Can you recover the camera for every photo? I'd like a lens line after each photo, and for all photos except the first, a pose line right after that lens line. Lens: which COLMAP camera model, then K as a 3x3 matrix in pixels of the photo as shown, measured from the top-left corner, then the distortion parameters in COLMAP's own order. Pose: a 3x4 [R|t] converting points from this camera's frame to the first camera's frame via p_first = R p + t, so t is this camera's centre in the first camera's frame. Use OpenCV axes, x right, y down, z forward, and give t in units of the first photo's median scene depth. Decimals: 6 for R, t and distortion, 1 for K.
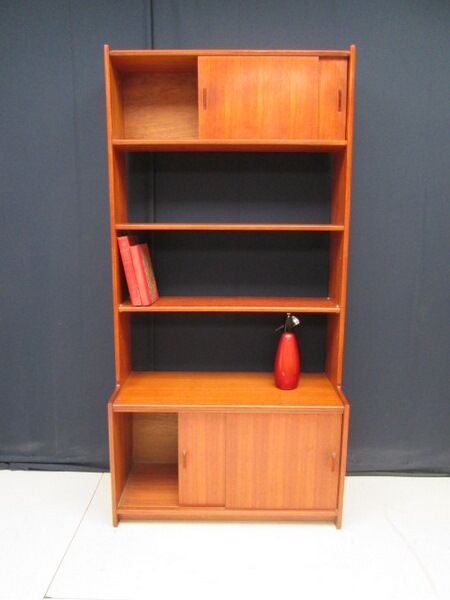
lens RADIAL K [[496.1, 0, 228.1], [0, 496.1, 295.6], [0, 0, 1]] dist [-0.016656, -0.005313]
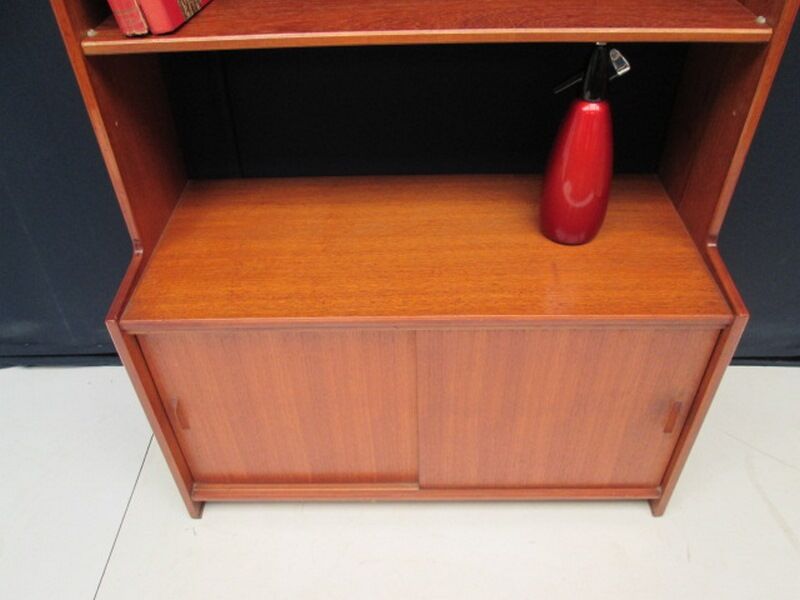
lens RADIAL K [[661.5, 0, 401.0], [0, 661.5, 290.0], [0, 0, 1]] dist [-0.016656, -0.005313]
pose [[0.999323, -0.012255, -0.034680, 0.001980], [0.028147, 0.861750, 0.506553, -0.048676], [0.023678, -0.507186, 0.861511, 0.549746]]
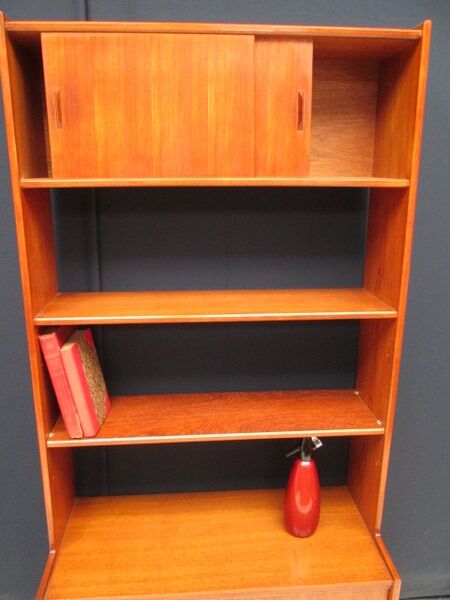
lens RADIAL K [[490.8, 0, 225.0], [0, 490.8, 300.0], [0, 0, 1]] dist [-0.027535, 0.001653]
pose [[0.997160, -0.018350, 0.073046, -0.034701], [0.011112, 0.995096, 0.098286, -0.215687], [-0.074491, -0.097196, 0.992474, 0.377214]]
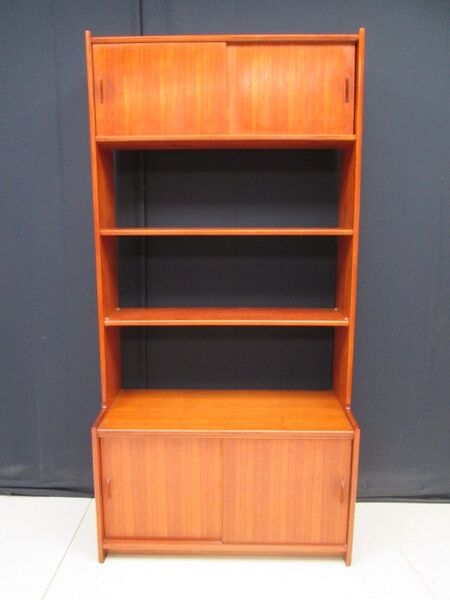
lens RADIAL K [[496.1, 0, 228.1], [0, 496.1, 295.6], [0, 0, 1]] dist [-0.016656, -0.005313]
pose [[0.999867, -0.004248, -0.015743, 0.020513], [0.004199, 0.999986, -0.003164, -0.018859], [0.015756, 0.003098, 0.999871, 0.094872]]
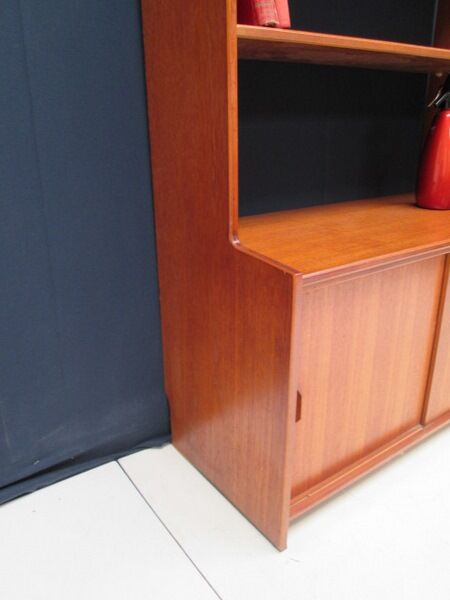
lens RADIAL K [[496.1, 0, 228.1], [0, 496.1, 295.6], [0, 0, 1]] dist [-0.016656, -0.005313]
pose [[0.808947, -0.205377, 0.550840, -0.460648], [0.101927, 0.971800, 0.212642, 0.138742], [-0.578978, -0.115870, 0.807068, 0.681085]]
